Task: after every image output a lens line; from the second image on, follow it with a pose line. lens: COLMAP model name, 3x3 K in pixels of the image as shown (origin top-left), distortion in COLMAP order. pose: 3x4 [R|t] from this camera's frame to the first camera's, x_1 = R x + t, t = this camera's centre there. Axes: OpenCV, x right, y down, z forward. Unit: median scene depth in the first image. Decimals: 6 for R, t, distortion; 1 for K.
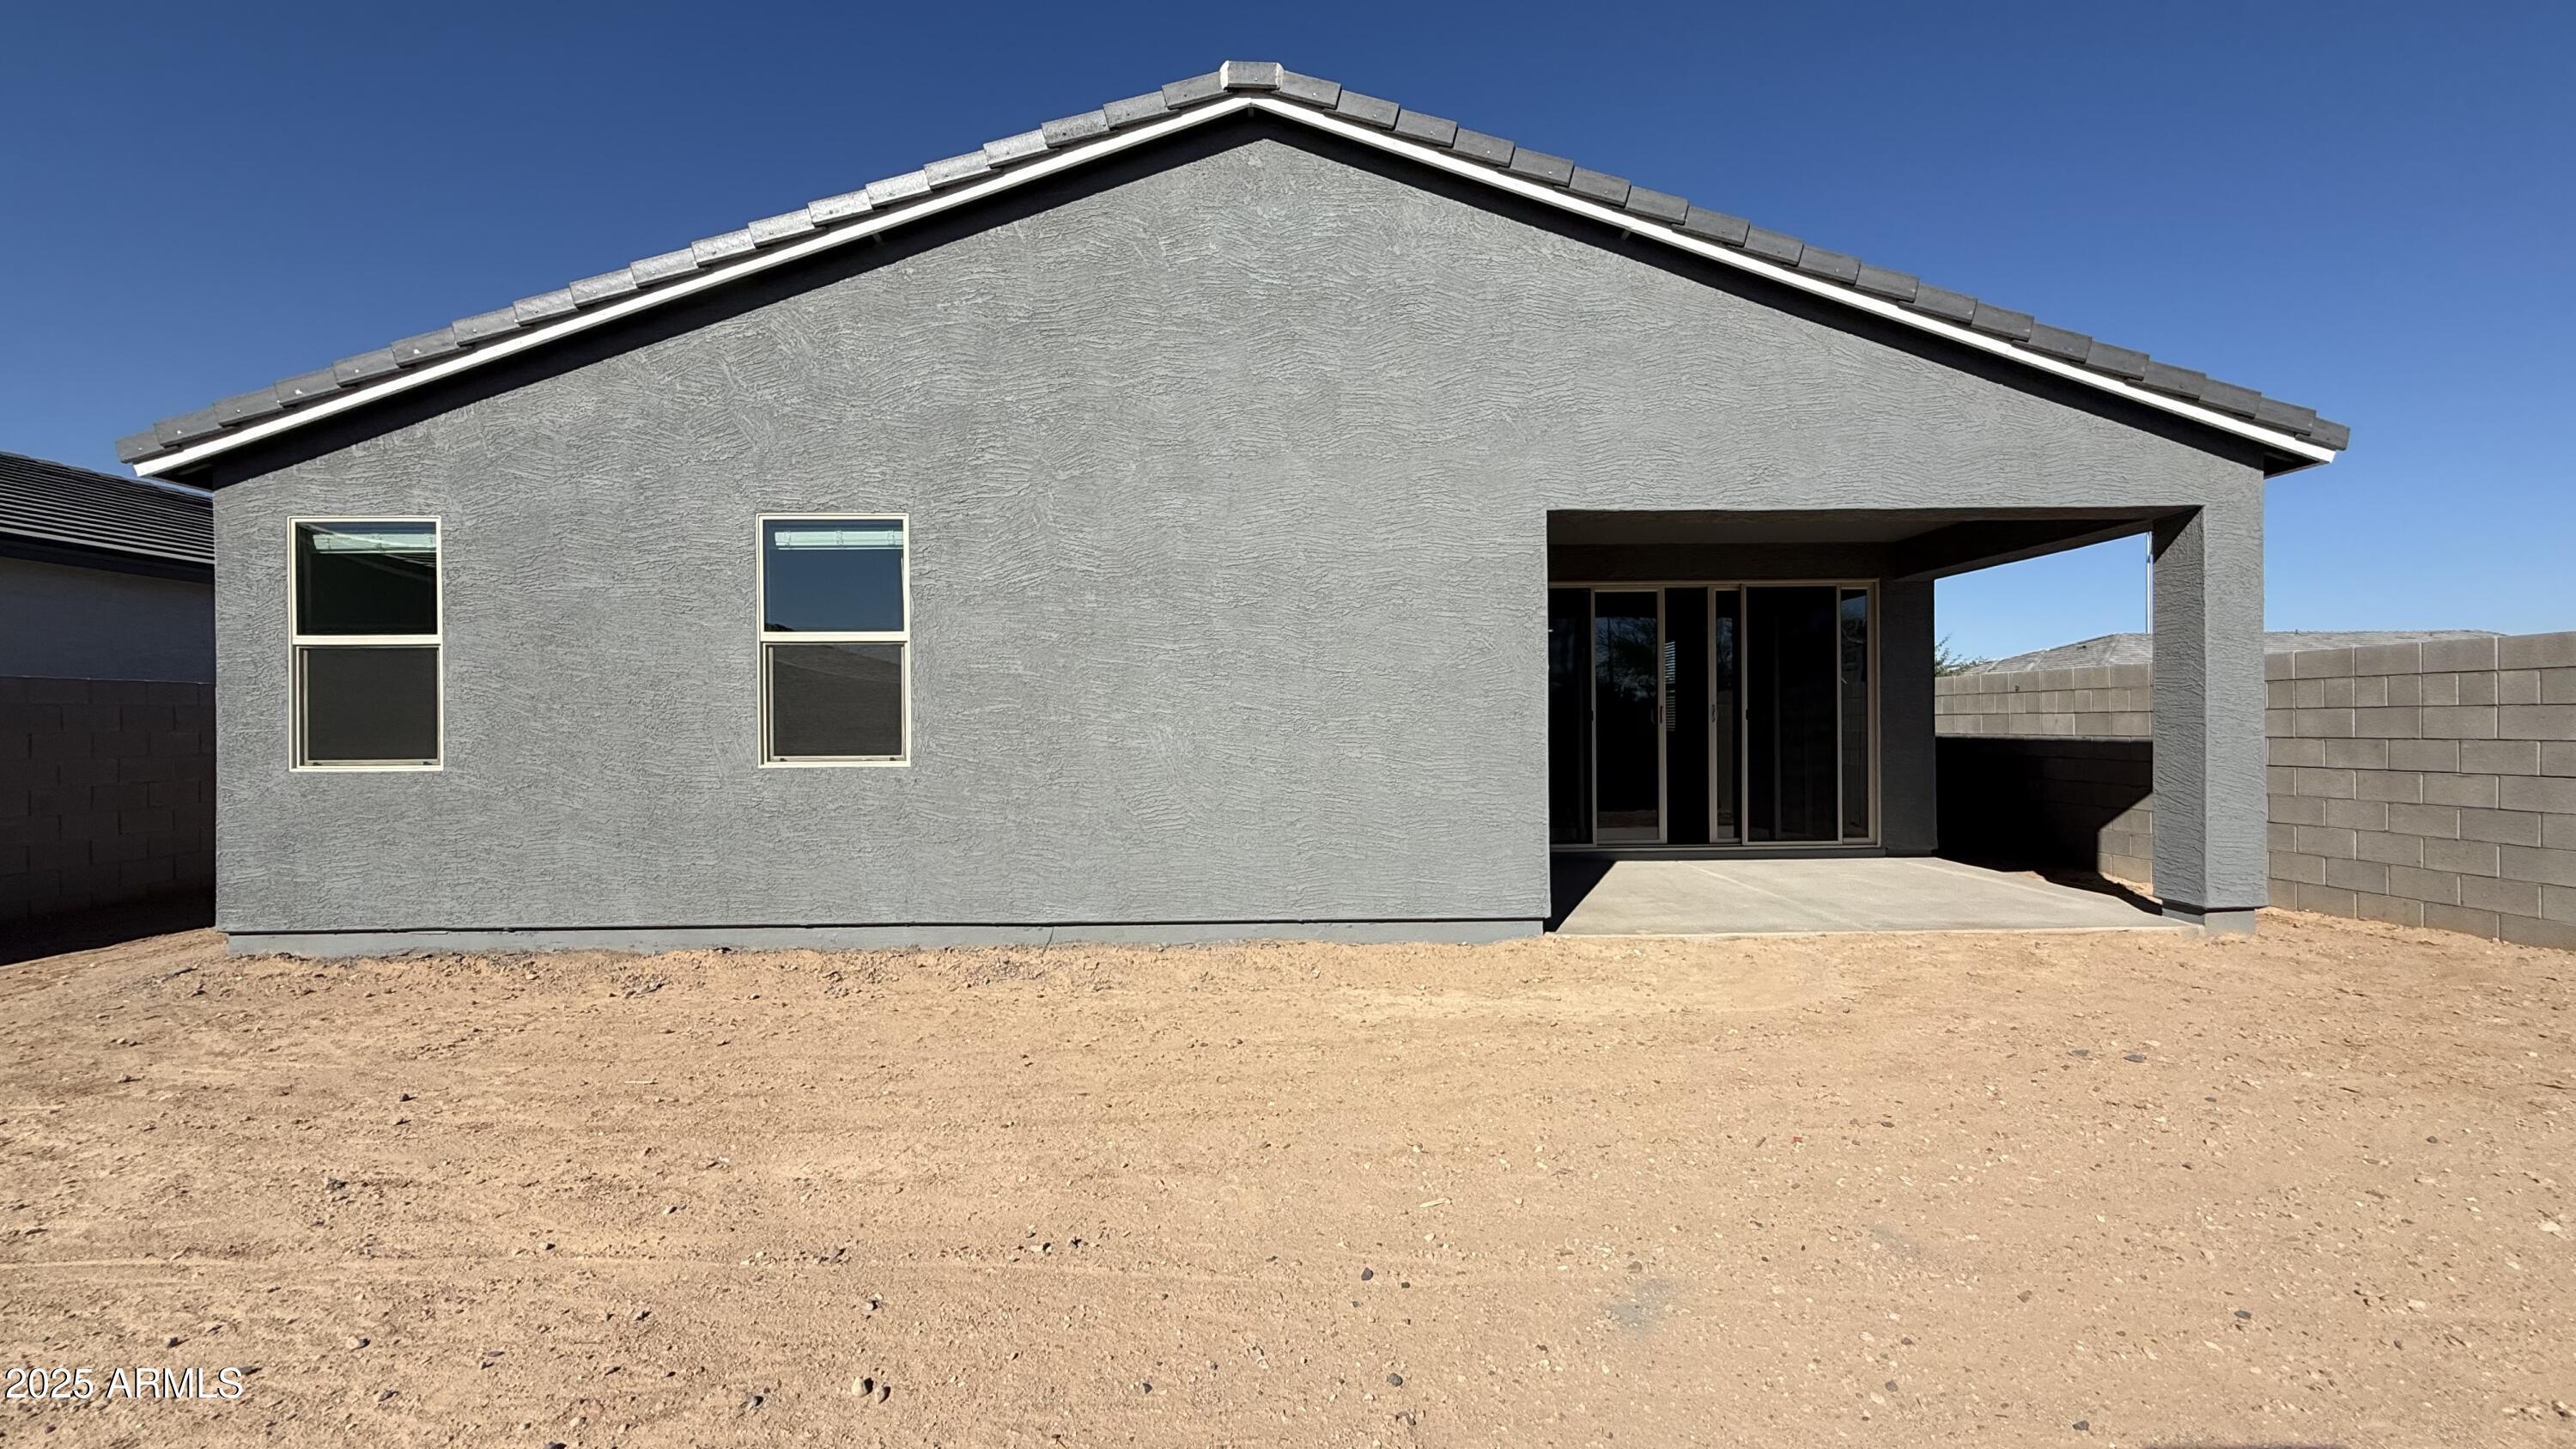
lens RADIAL K [[992.6, 0, 1288.0], [0, 992.6, 724.5], [0, 0, 1]] dist [-0.008488, -0.000015]
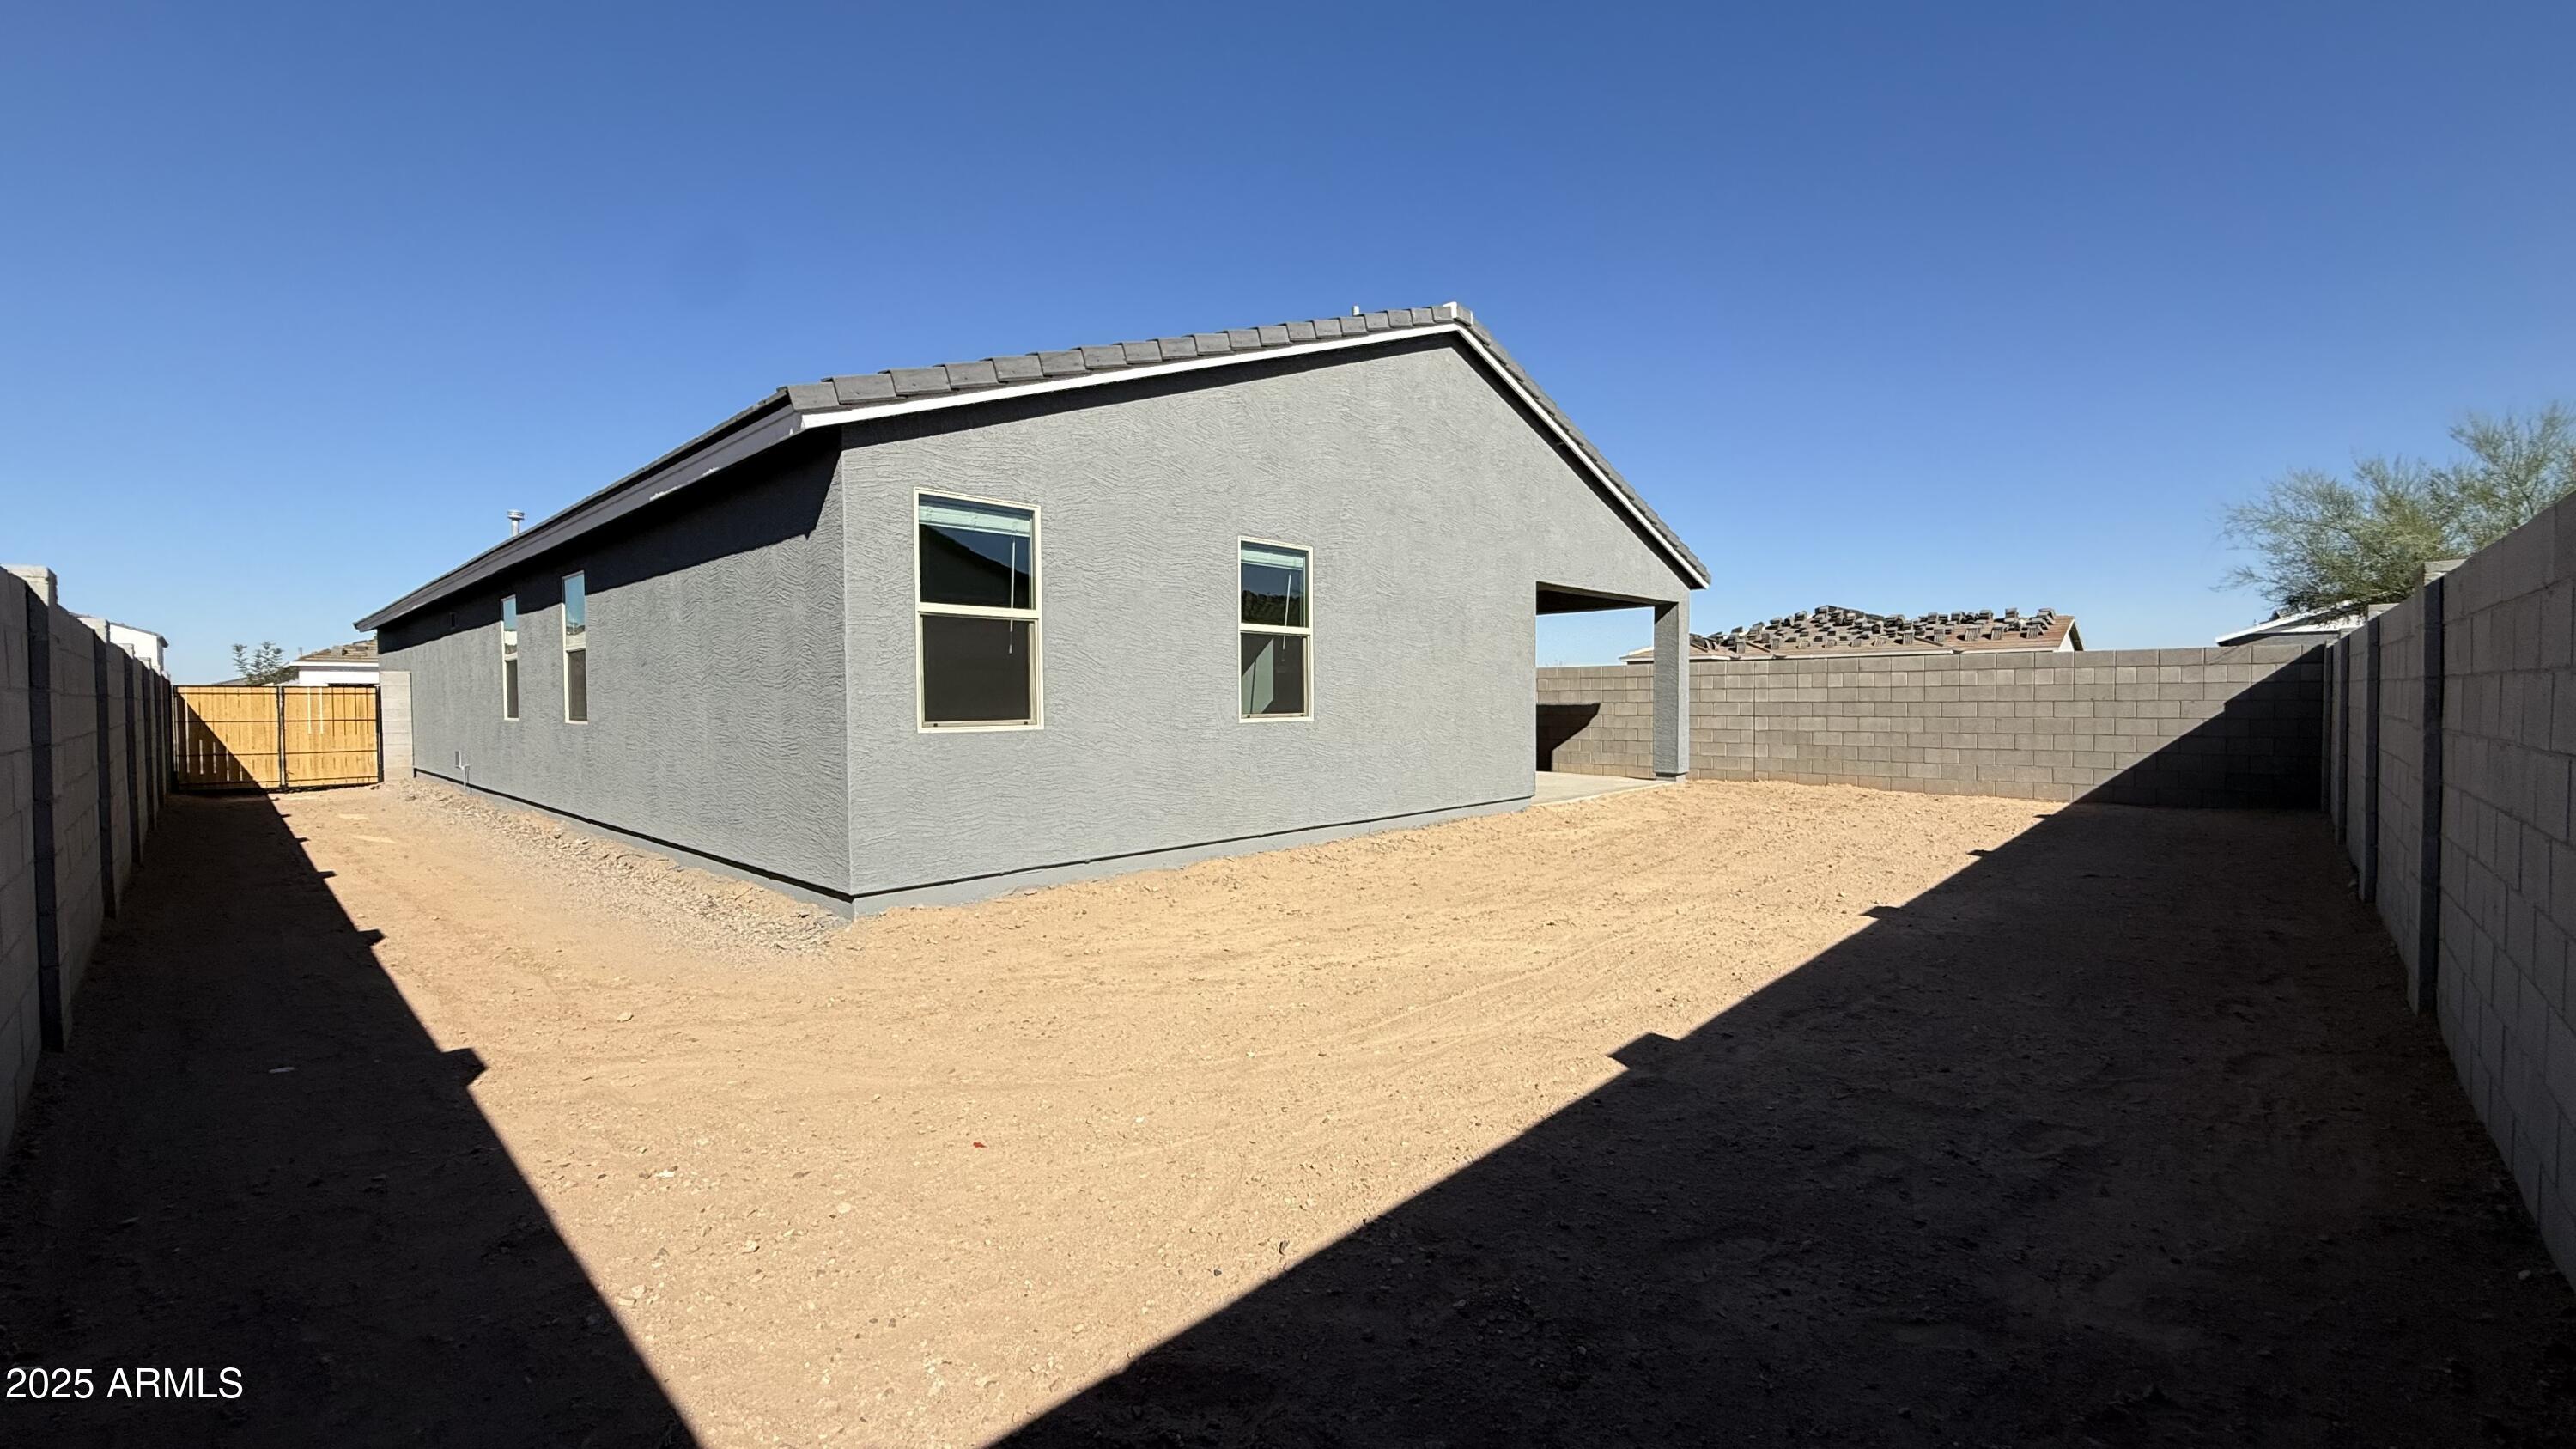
lens RADIAL K [[1033.6, 0, 1282.5], [0, 1033.6, 725.2], [0, 0, 1]] dist [0.006090, 0.000100]
pose [[0.700089, -0.016851, 0.713857, -1.507085], [-0.000080, 0.999720, 0.023677, 0.013695], [-0.714056, -0.016633, 0.699891, -0.044213]]
